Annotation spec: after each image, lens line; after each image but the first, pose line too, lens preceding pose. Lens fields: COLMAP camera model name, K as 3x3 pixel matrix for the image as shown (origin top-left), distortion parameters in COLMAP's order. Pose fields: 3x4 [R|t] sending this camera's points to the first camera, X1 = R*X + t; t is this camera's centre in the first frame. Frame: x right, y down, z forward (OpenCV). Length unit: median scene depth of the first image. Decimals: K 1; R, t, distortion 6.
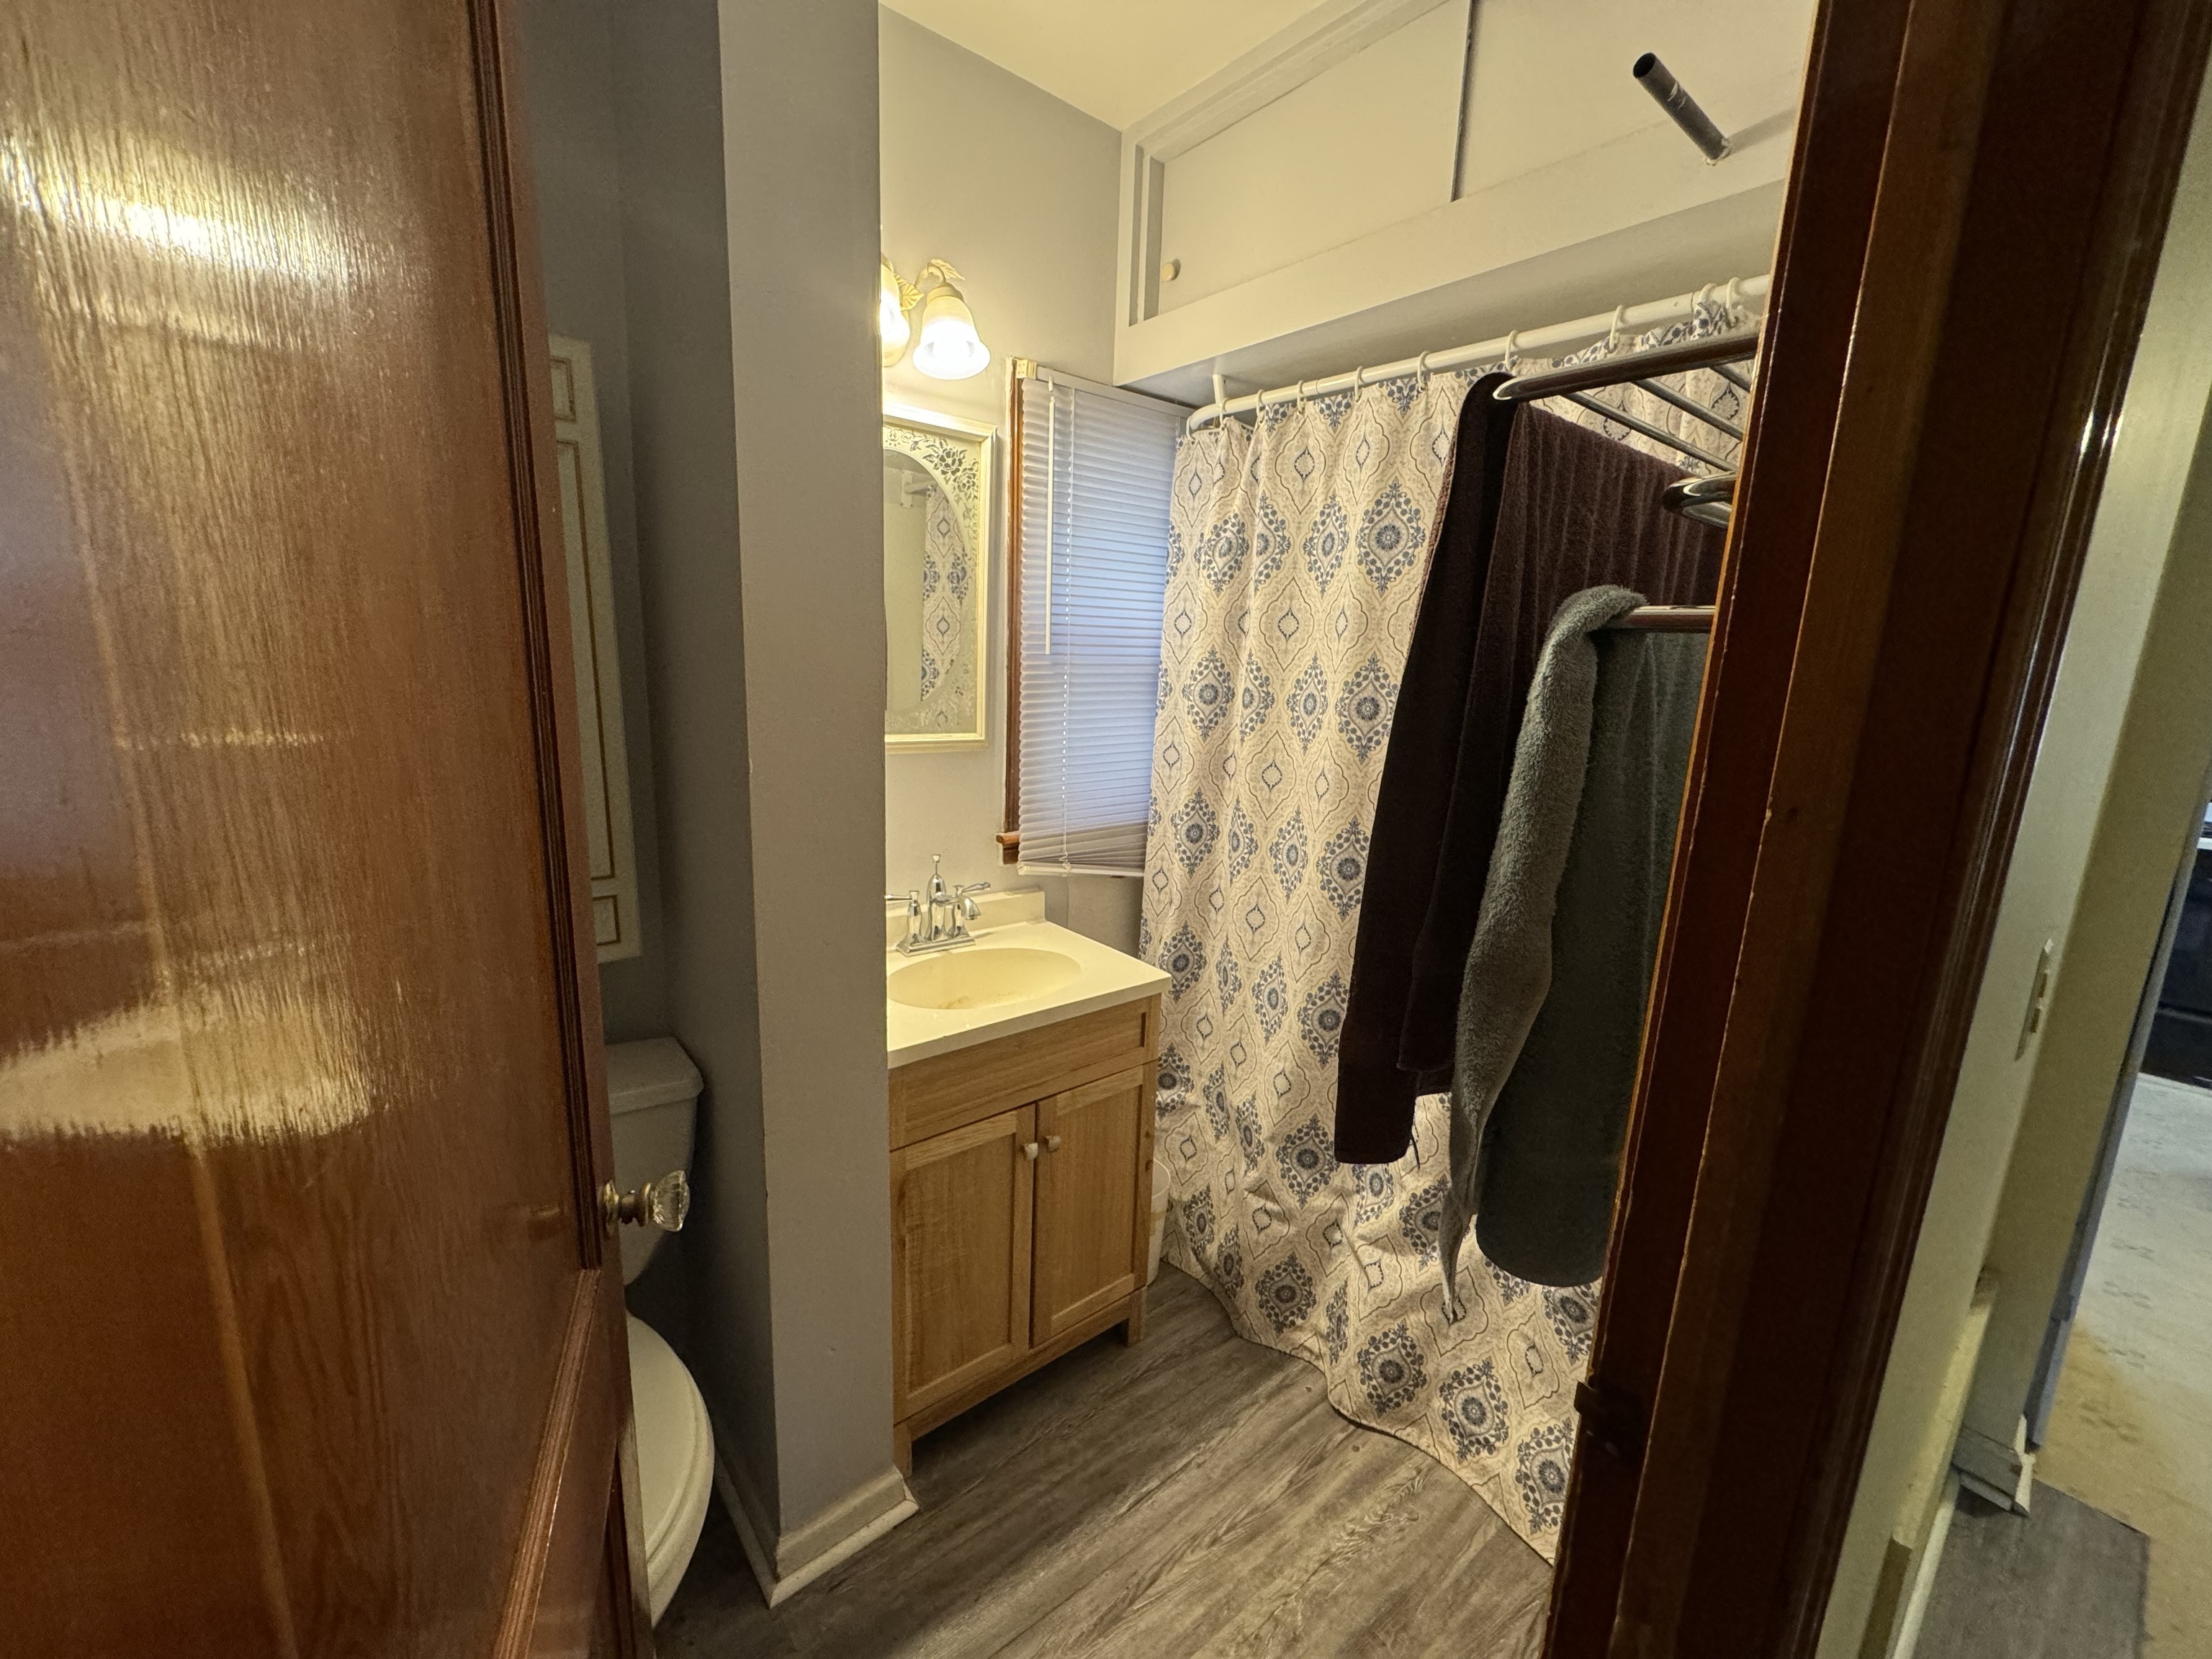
lens RADIAL K [[889.2, 0, 1106.0], [0, 889.2, 829.5], [0, 0, 1]] dist [-0.000280, -0.000316]
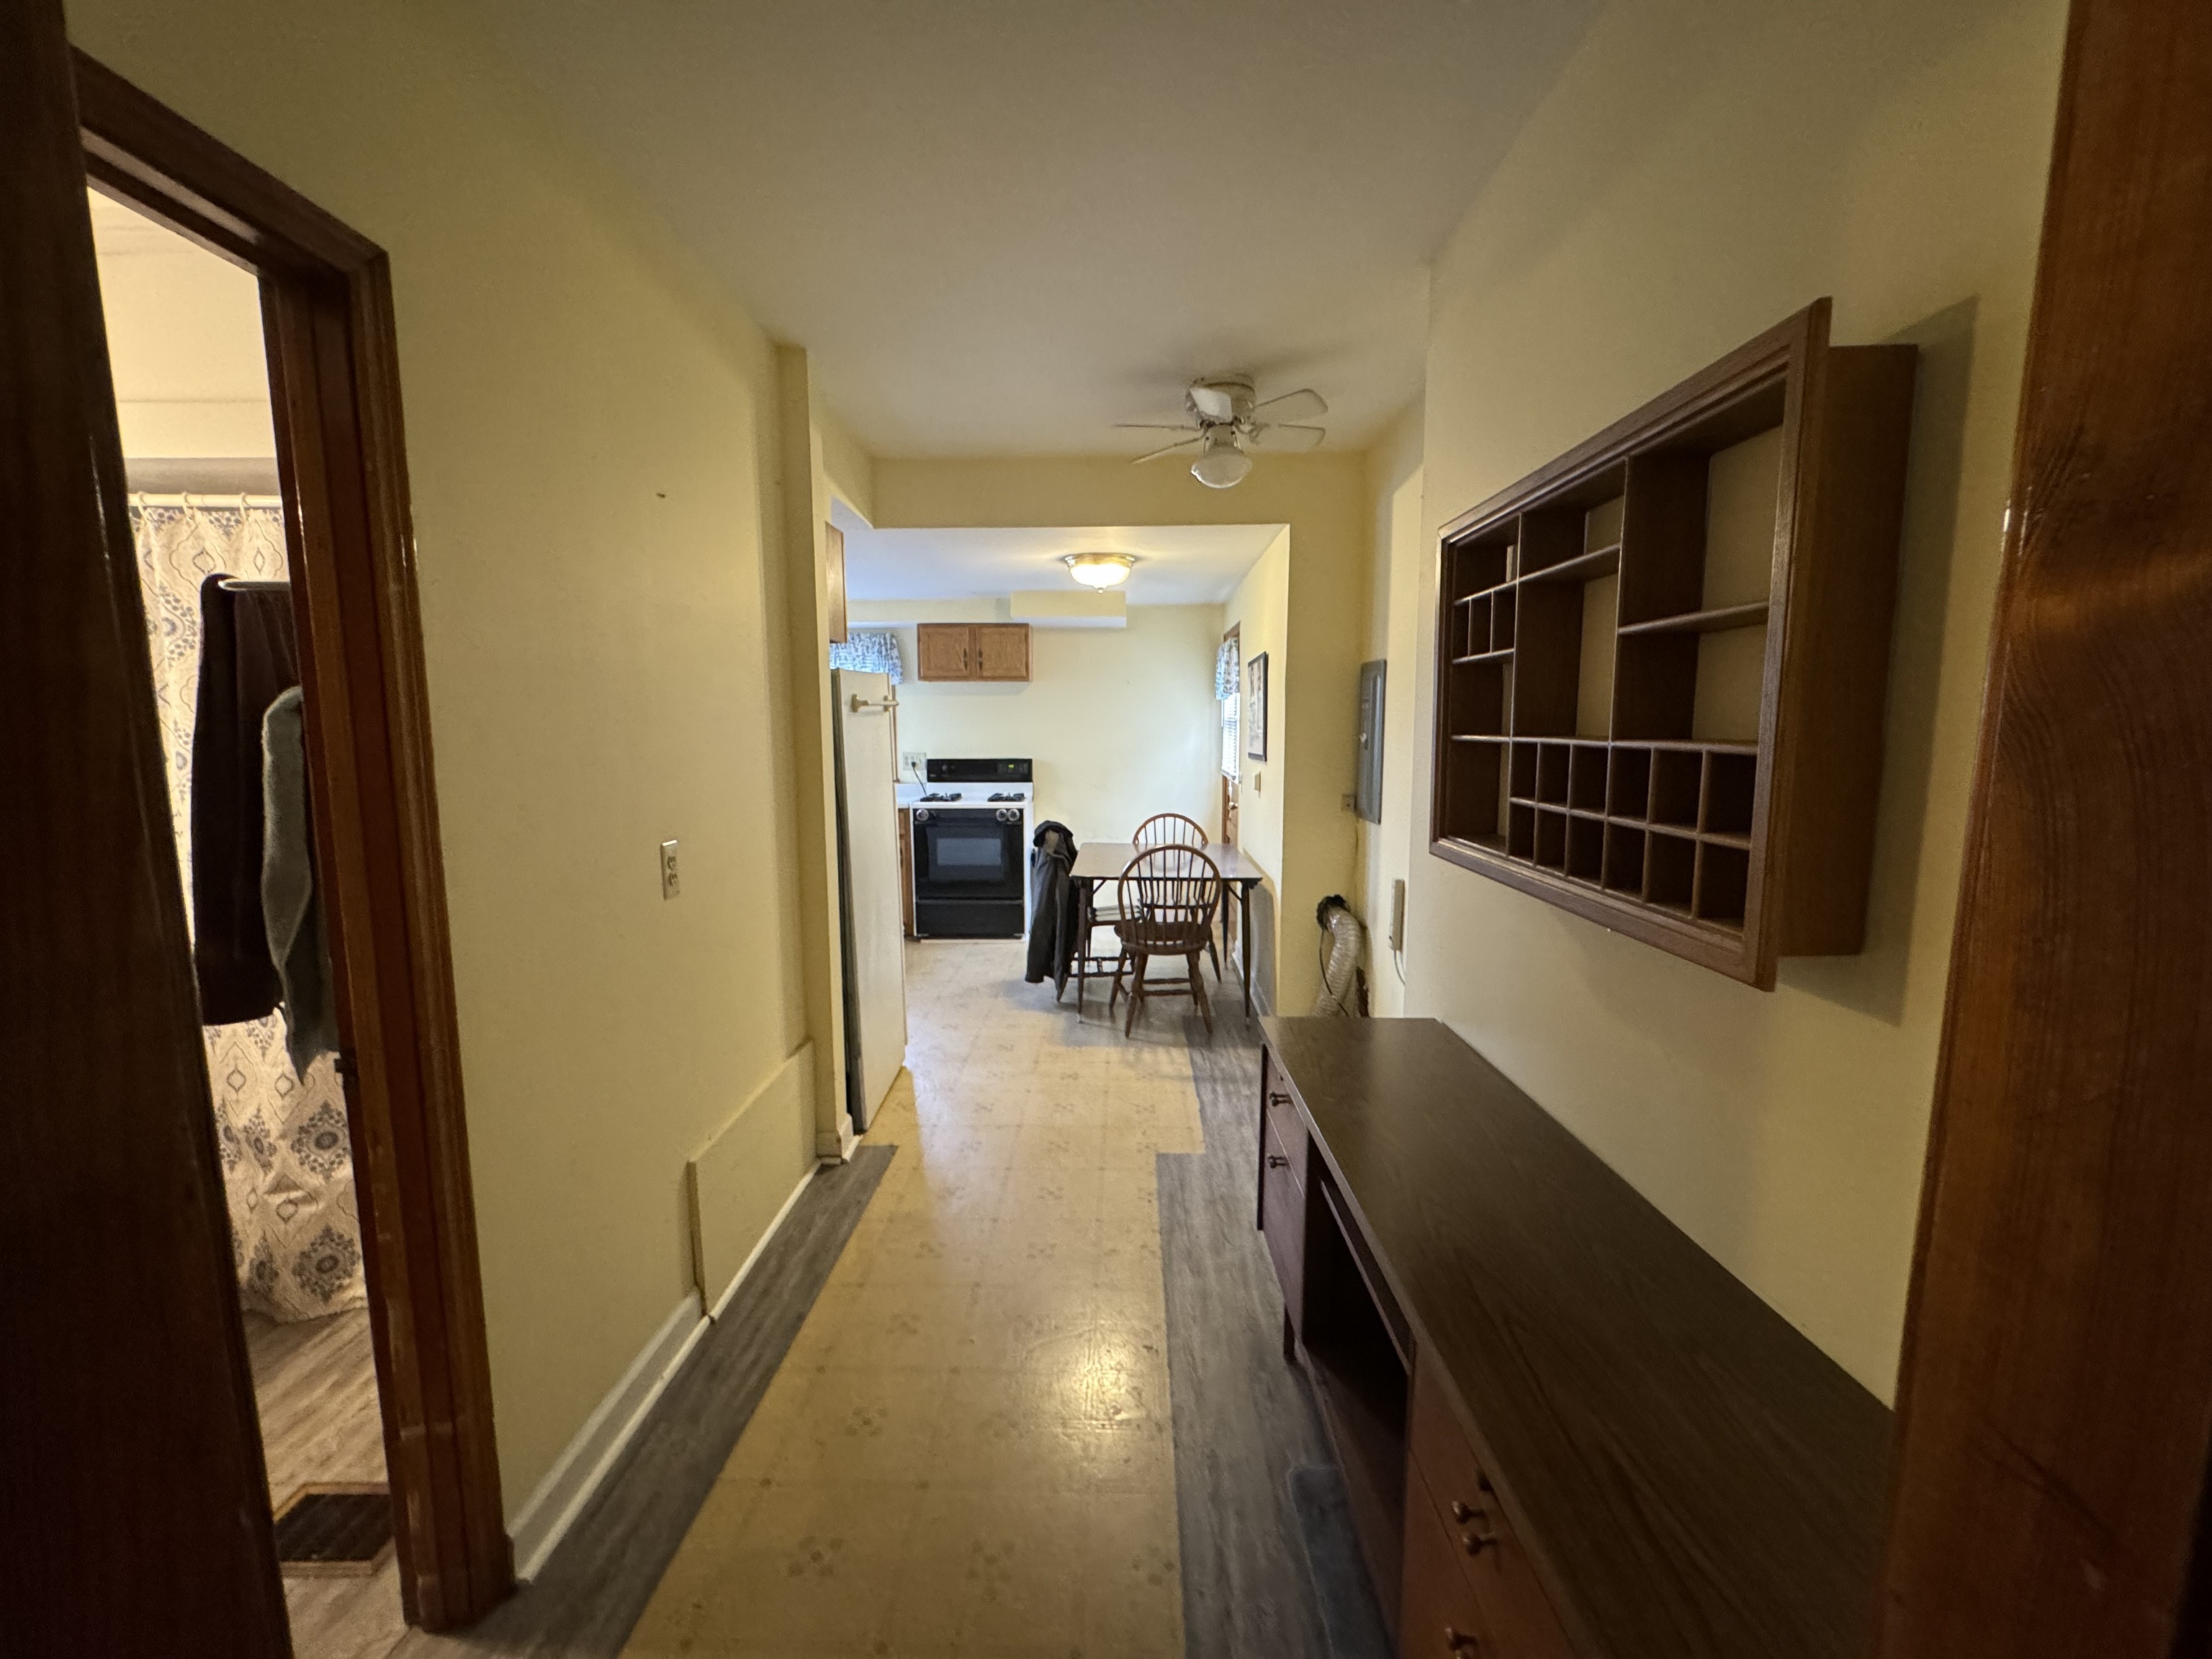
lens RADIAL K [[889.2, 0, 1106.0], [0, 889.2, 829.5], [0, 0, 1]] dist [-0.000280, -0.000316]
pose [[0.649747, -0.129045, 0.749117, 0.068017], [0.171970, 0.984889, 0.020502, 0.116038], [-0.740442, 0.115505, 0.662121, -0.600709]]
